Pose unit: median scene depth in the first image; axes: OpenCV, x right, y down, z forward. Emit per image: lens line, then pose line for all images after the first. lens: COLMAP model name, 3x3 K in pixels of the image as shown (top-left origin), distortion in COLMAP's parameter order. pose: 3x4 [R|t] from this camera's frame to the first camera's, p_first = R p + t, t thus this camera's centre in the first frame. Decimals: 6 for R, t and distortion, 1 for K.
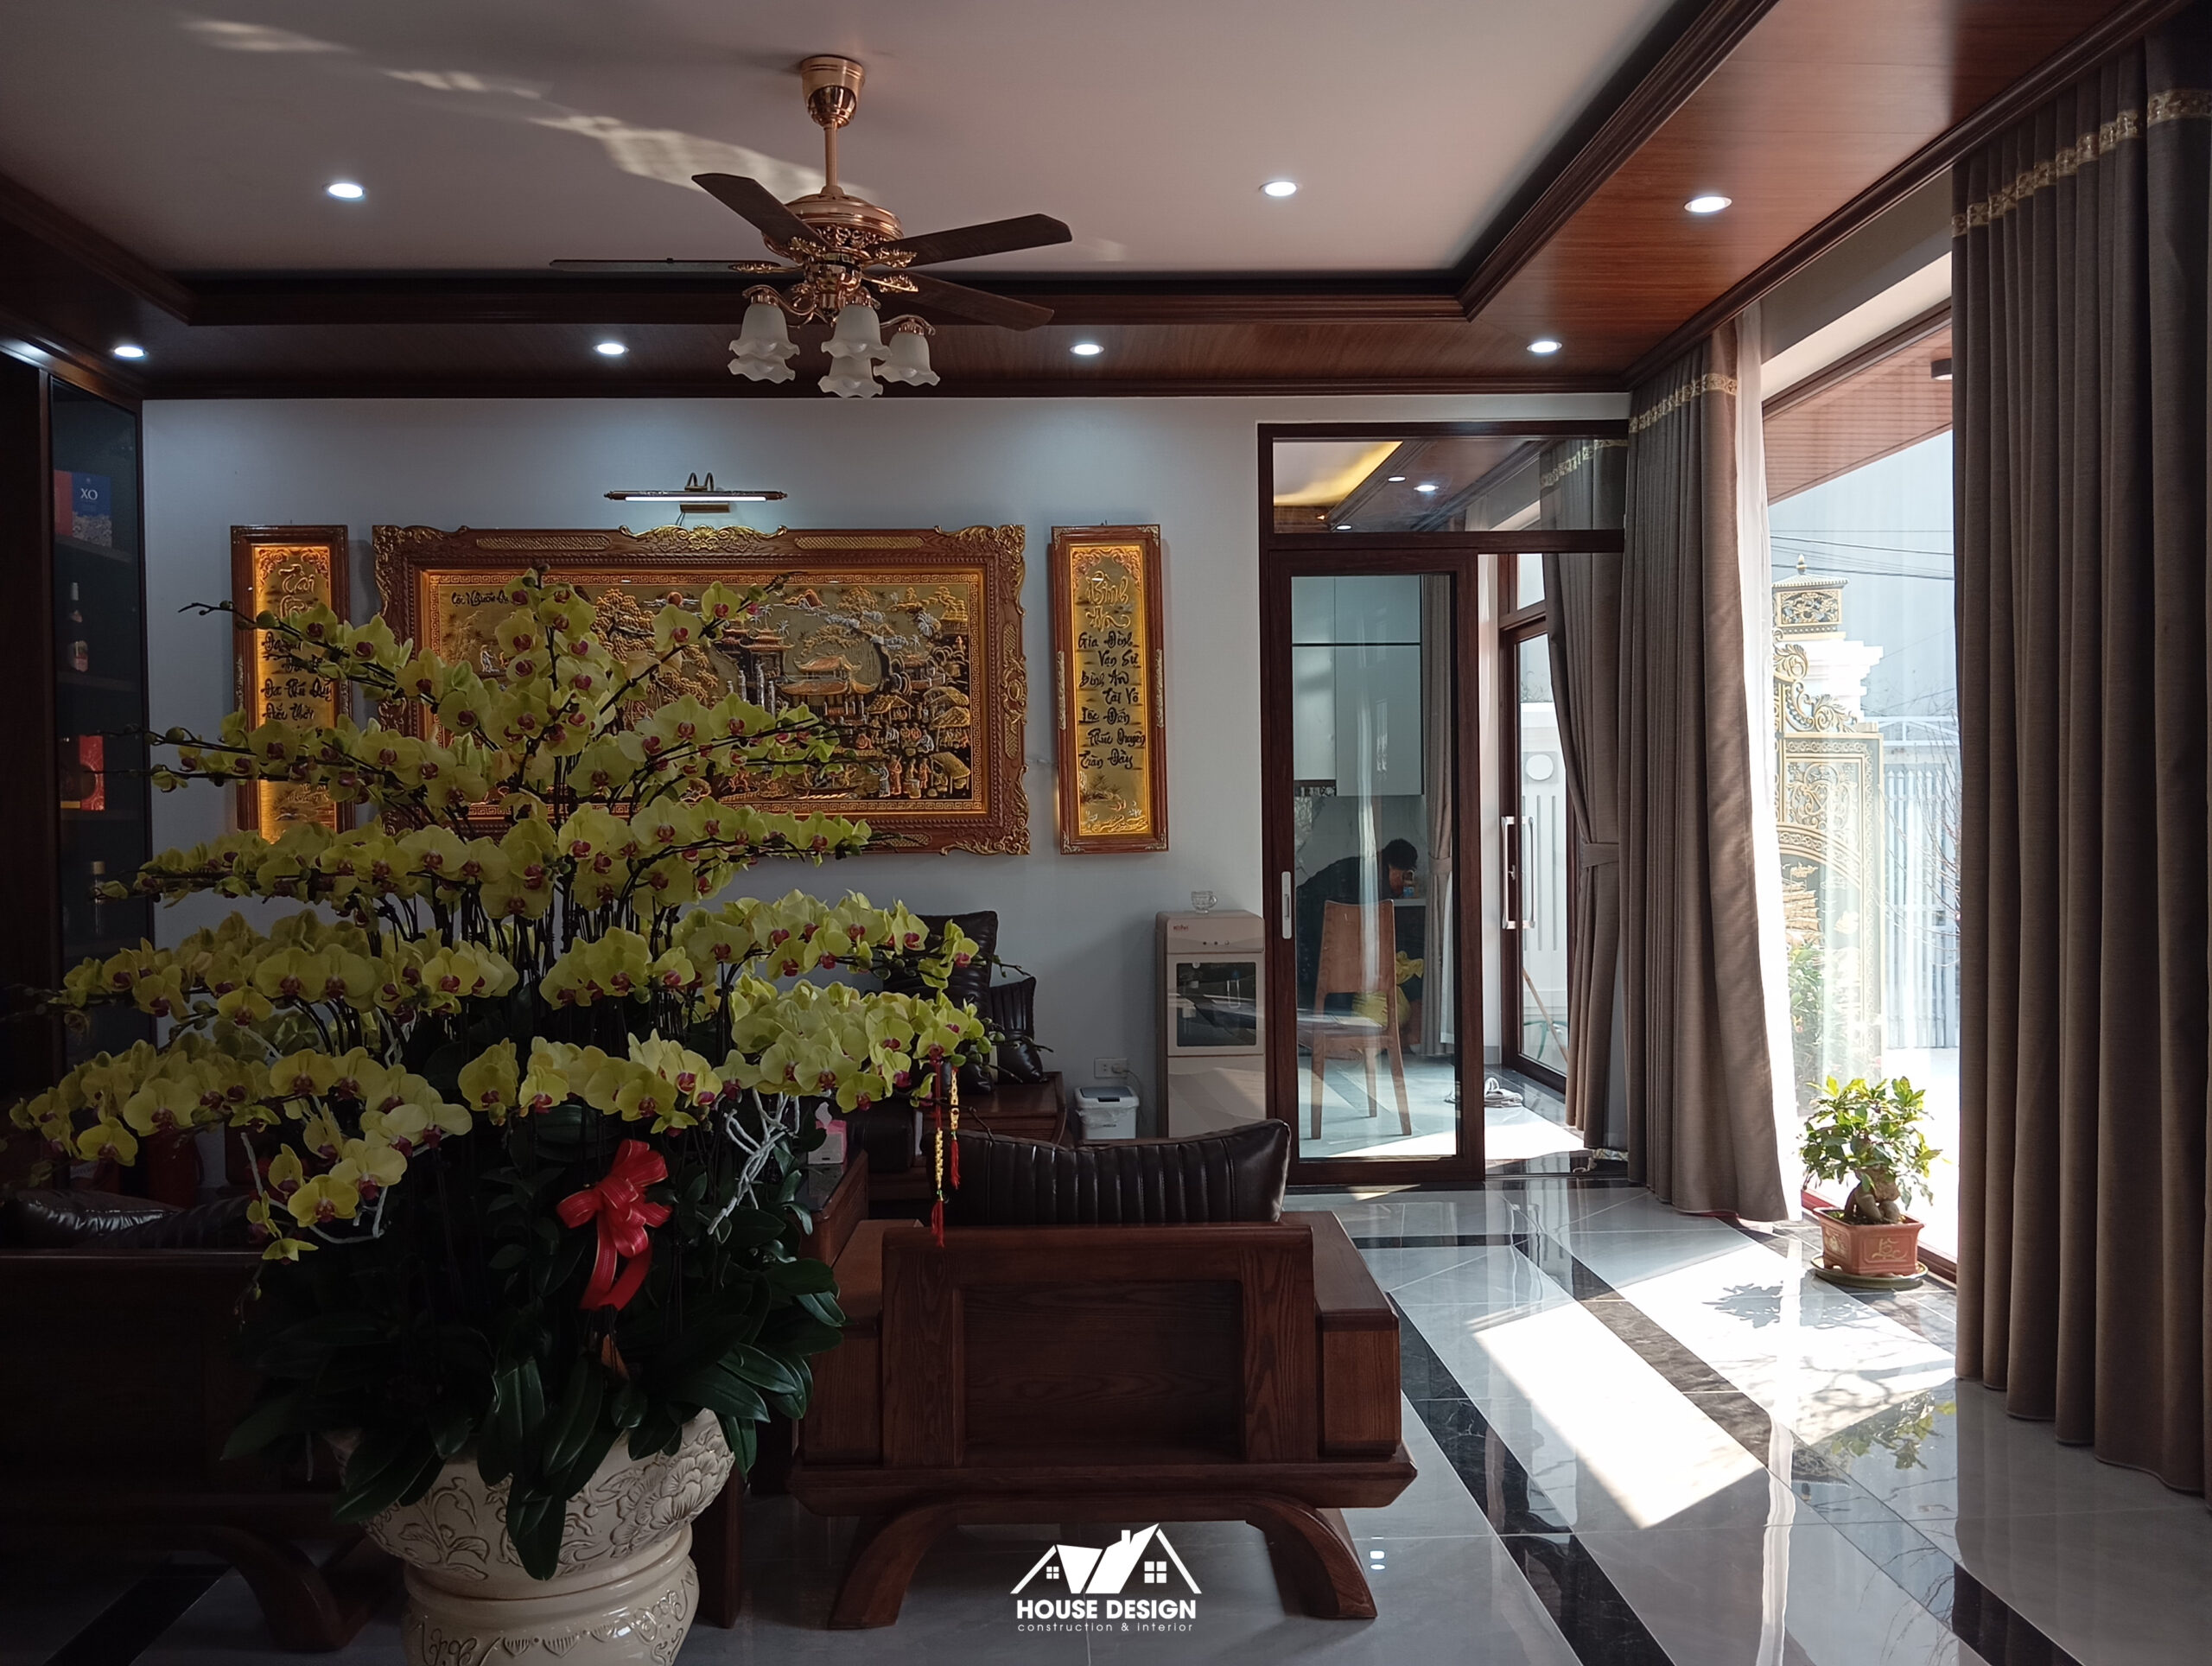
lens RADIAL K [[1799.5, 0, 1109.9], [0, 1799.5, 842.7], [0, 0, 1]] dist [0.093159, -0.174060]
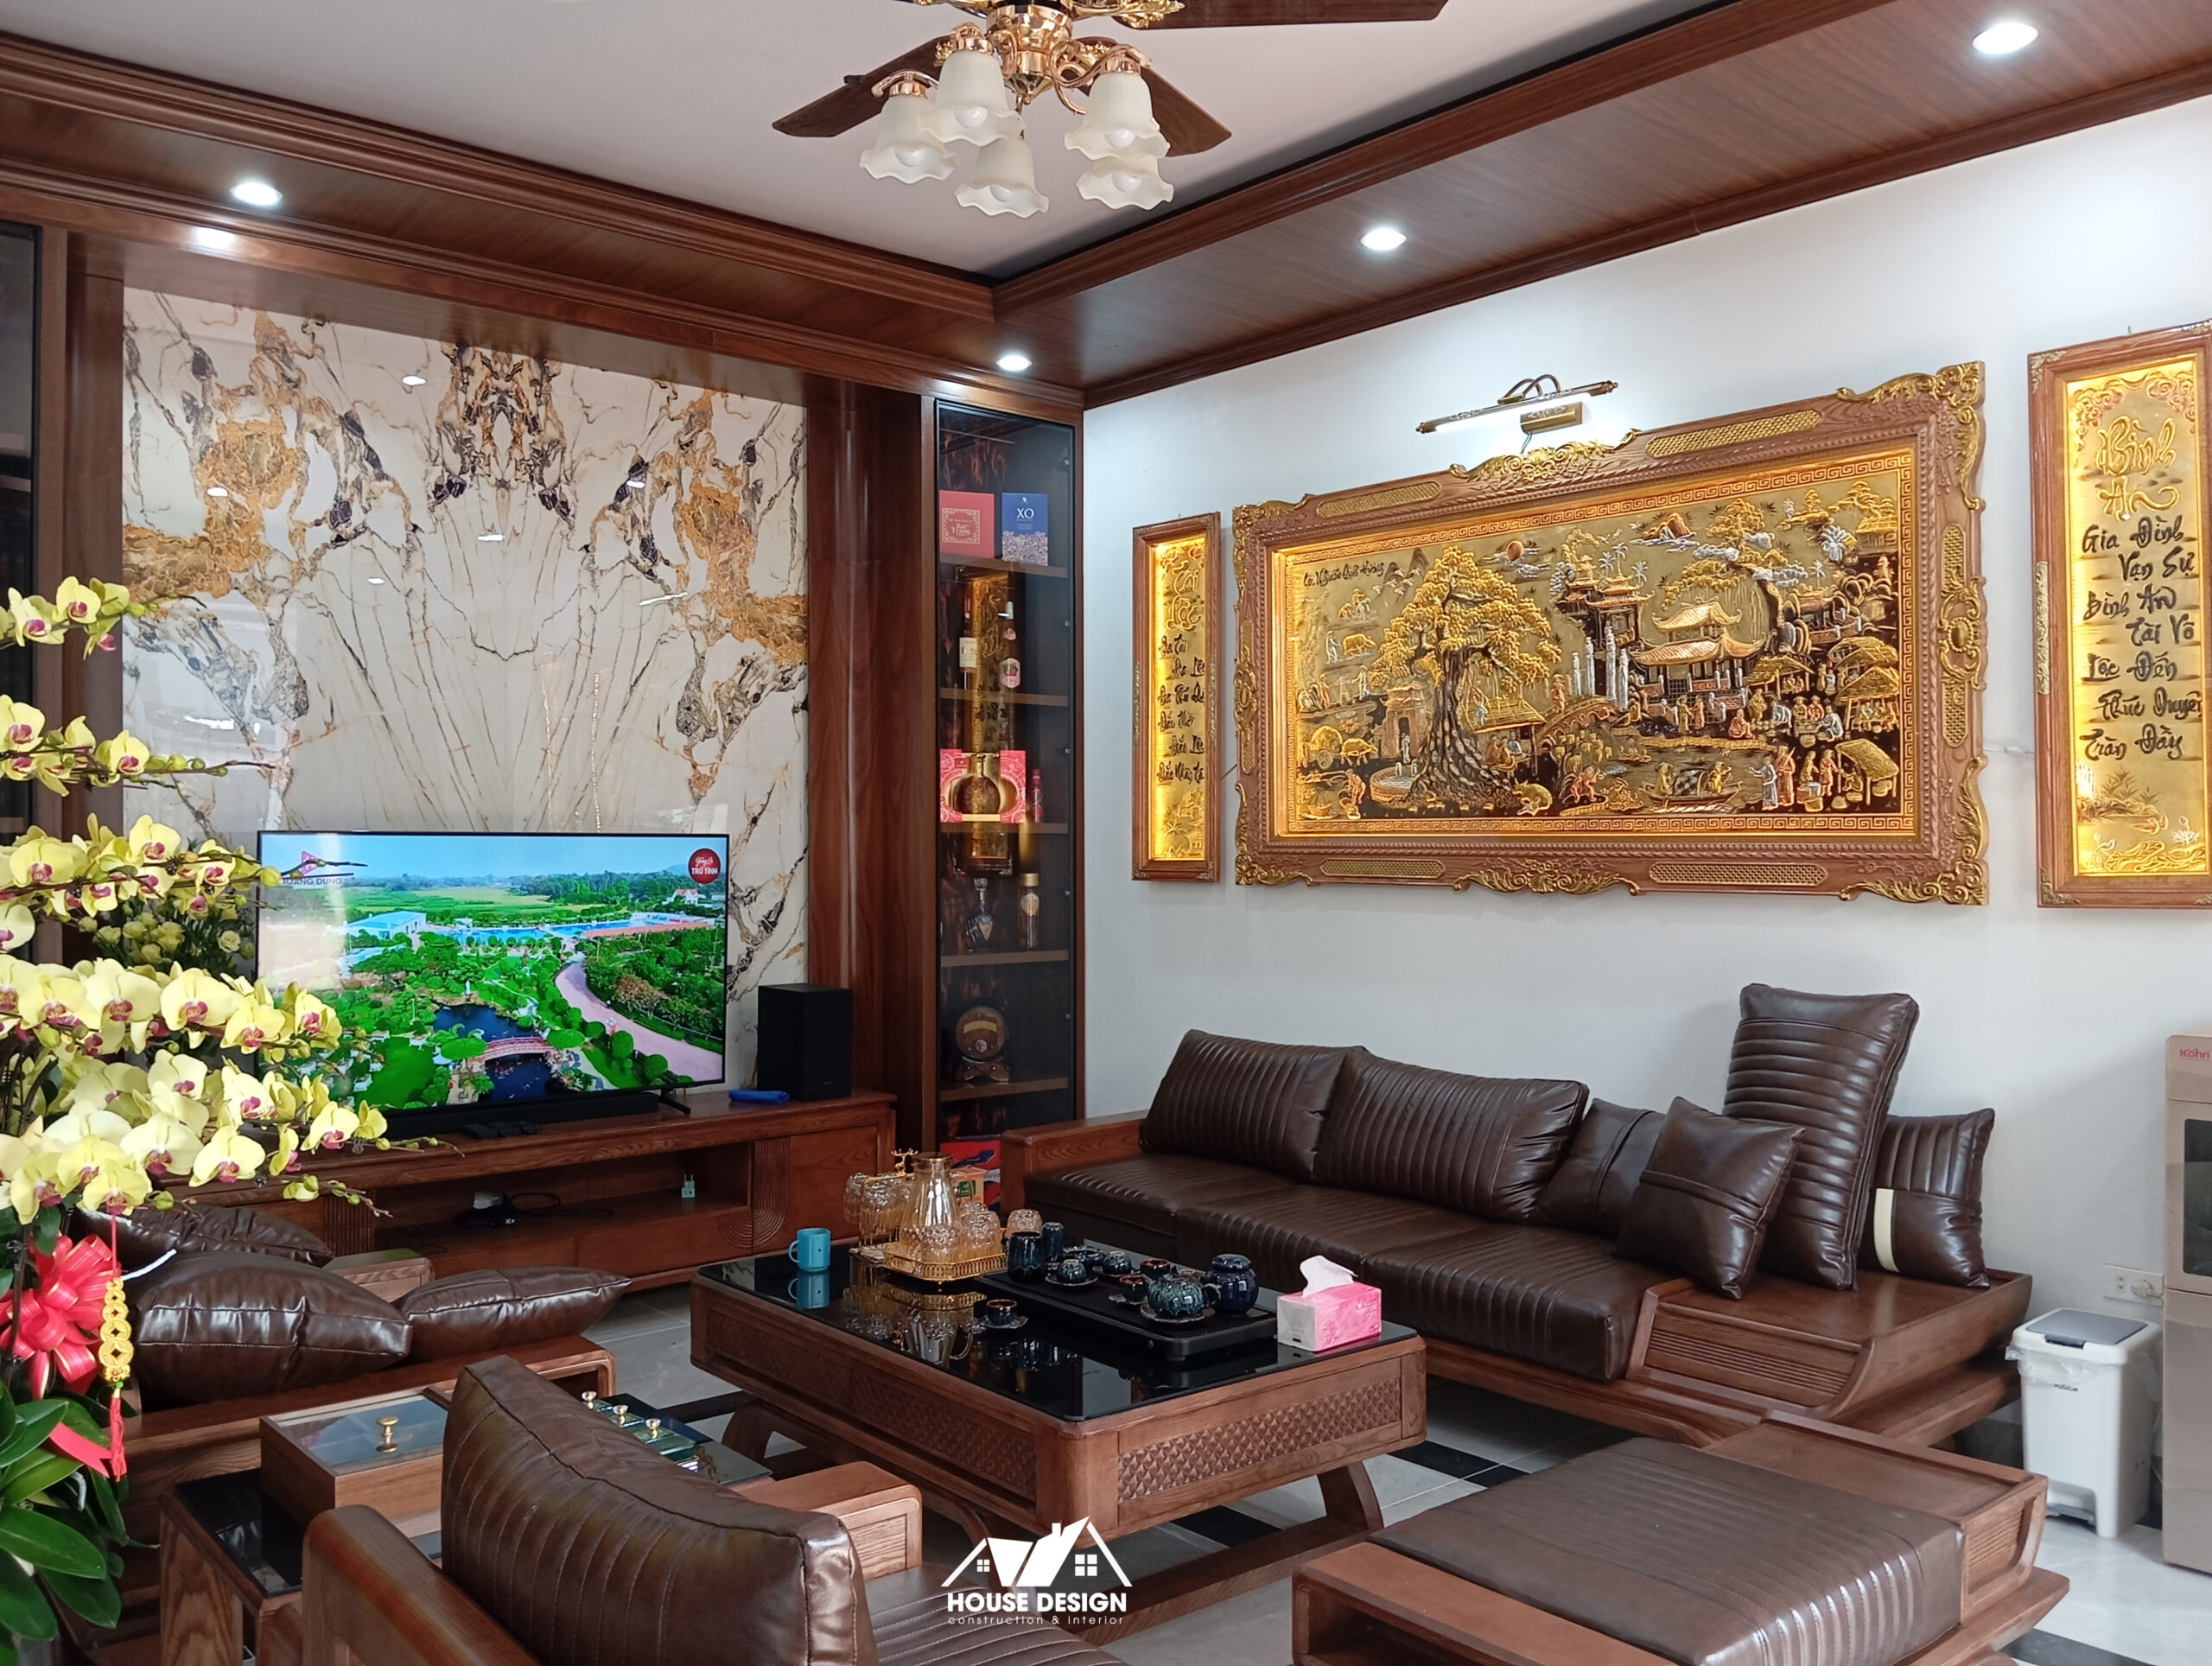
lens RADIAL K [[1799.5, 0, 1109.9], [0, 1799.5, 842.7], [0, 0, 1]] dist [0.093159, -0.174060]
pose [[0.619533, 0.014165, -0.784843, 0.253421], [-0.020692, 0.999784, 0.001710, -0.009253], [0.784698, 0.015181, 0.619692, 0.394597]]
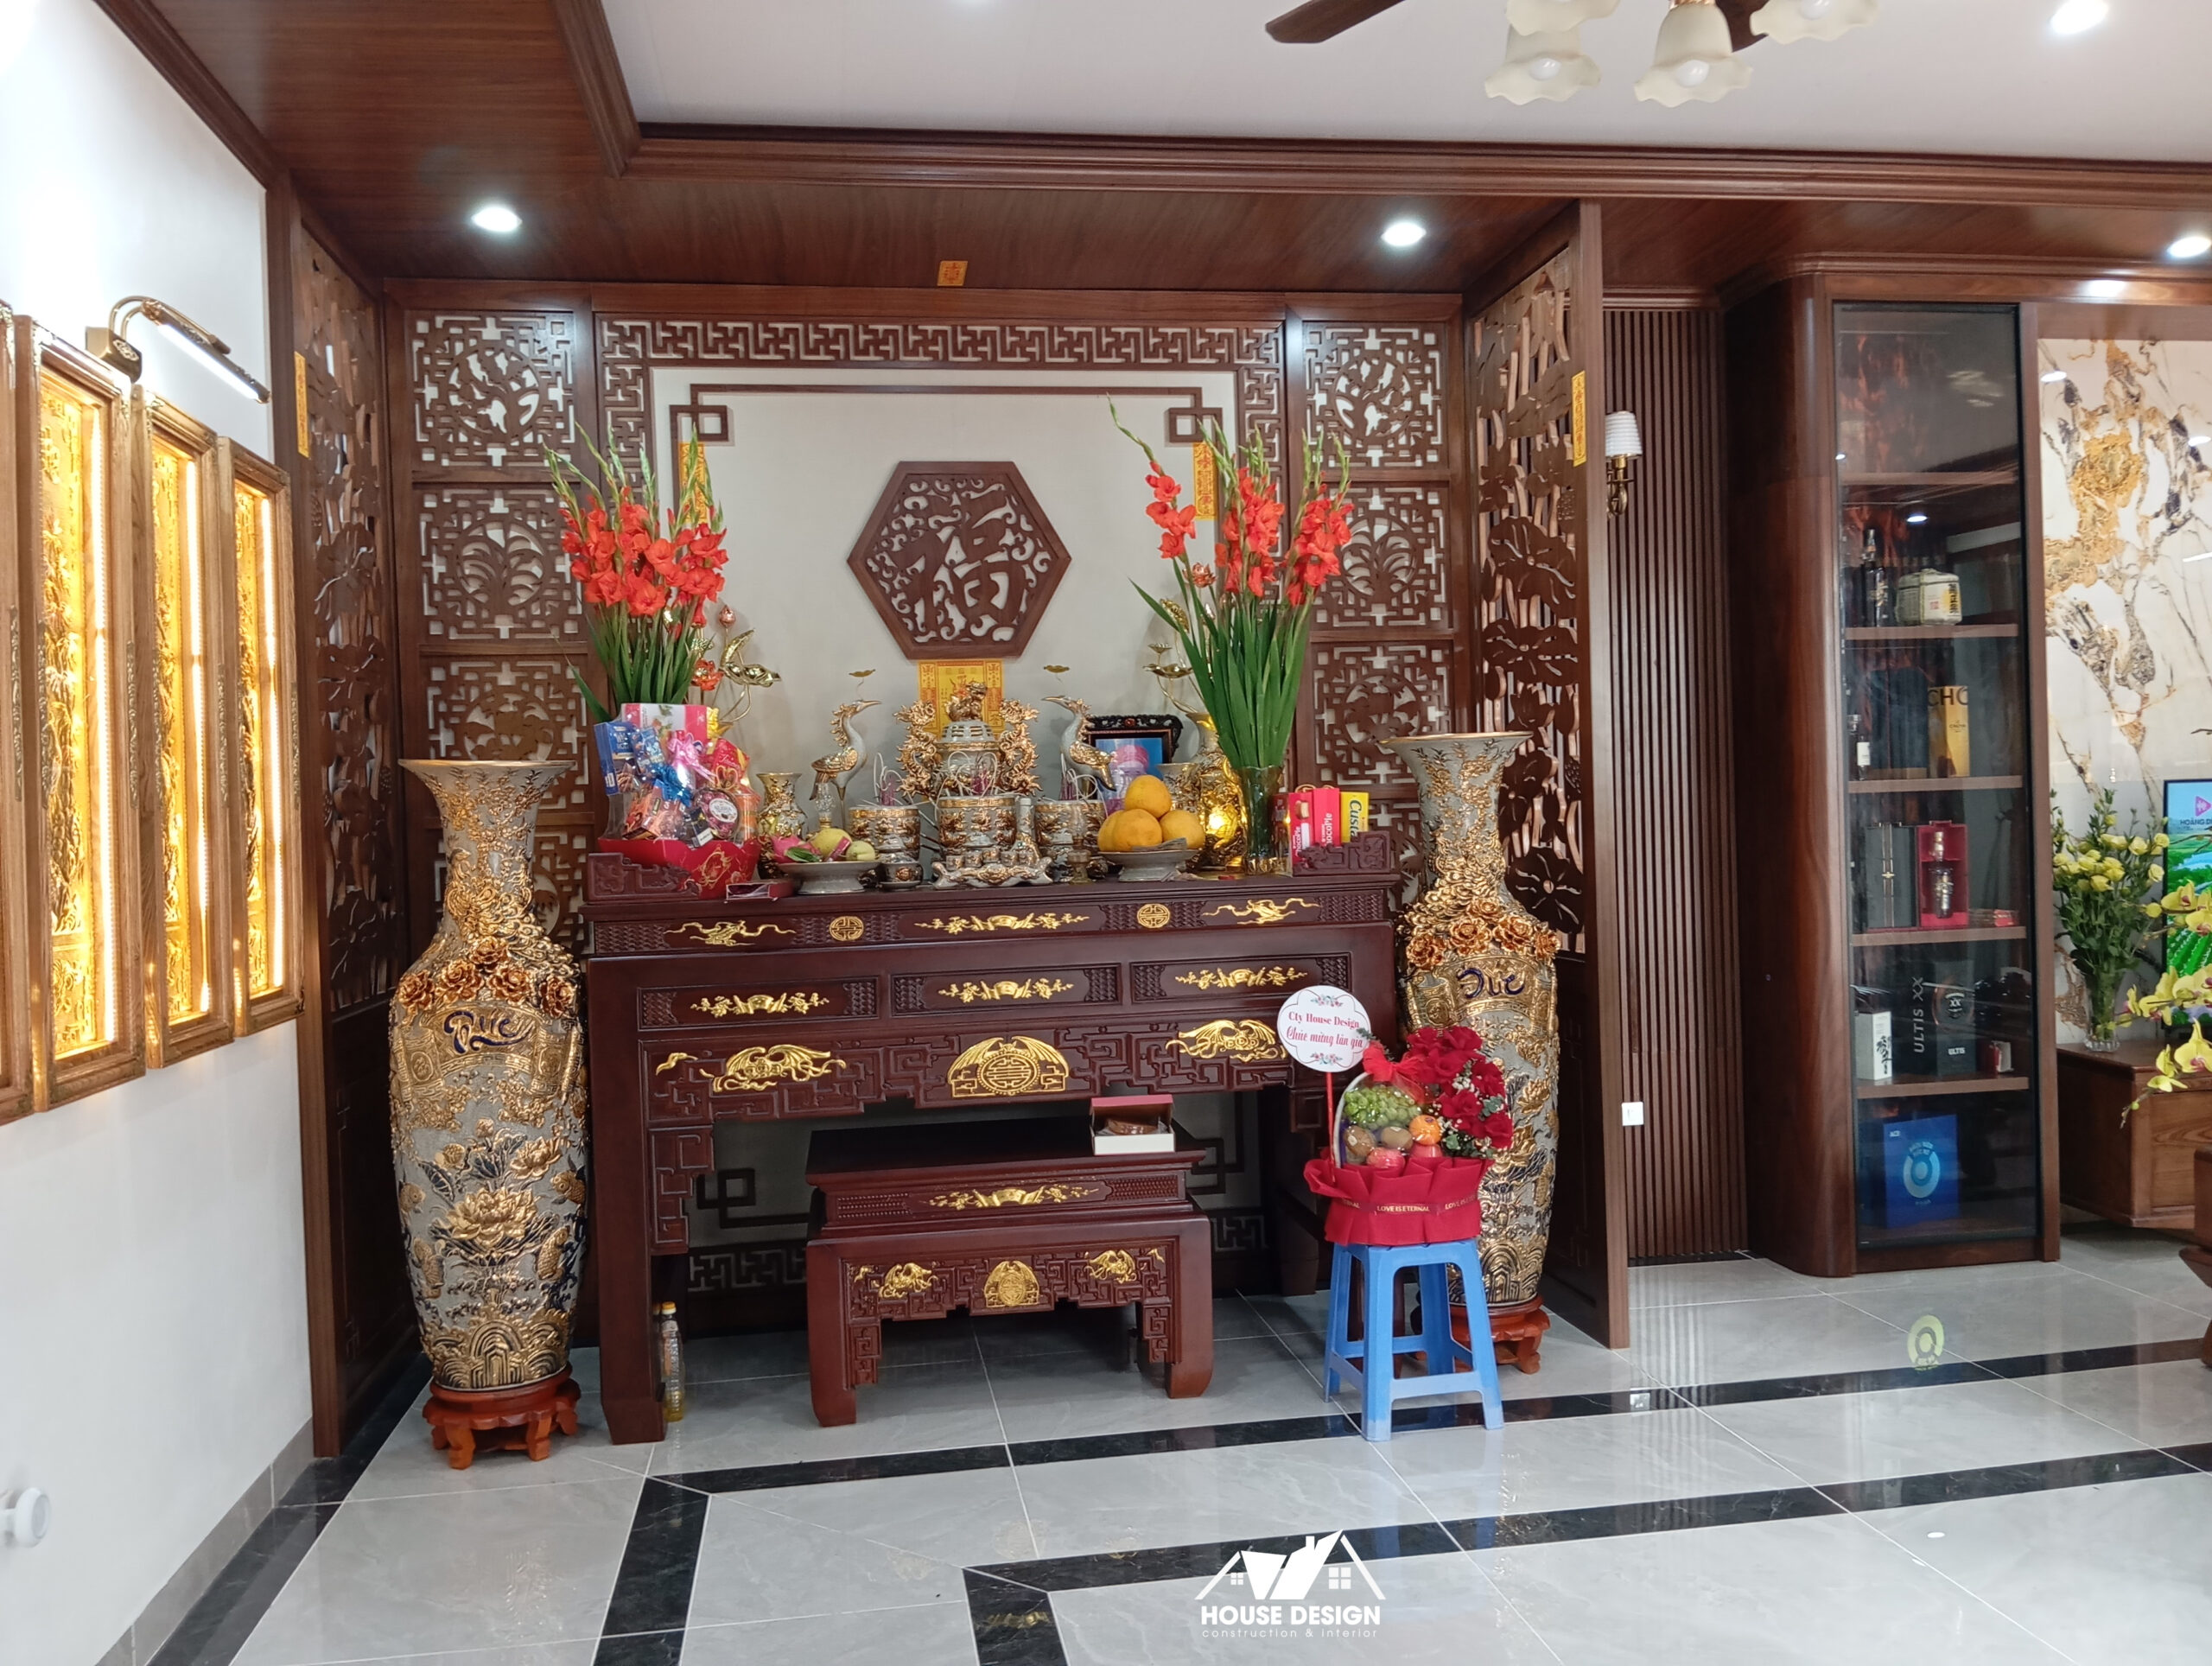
lens RADIAL K [[1794.3, 0, 1106.0], [0, 1794.3, 833.0], [0, 0, 1]] dist [0.095127, -0.173118]
pose [[0.110236, 0.021656, -0.993669, 0.273060], [0.017293, 0.999569, 0.023703, -0.009899], [0.993755, -0.019797, 0.109814, -0.009944]]
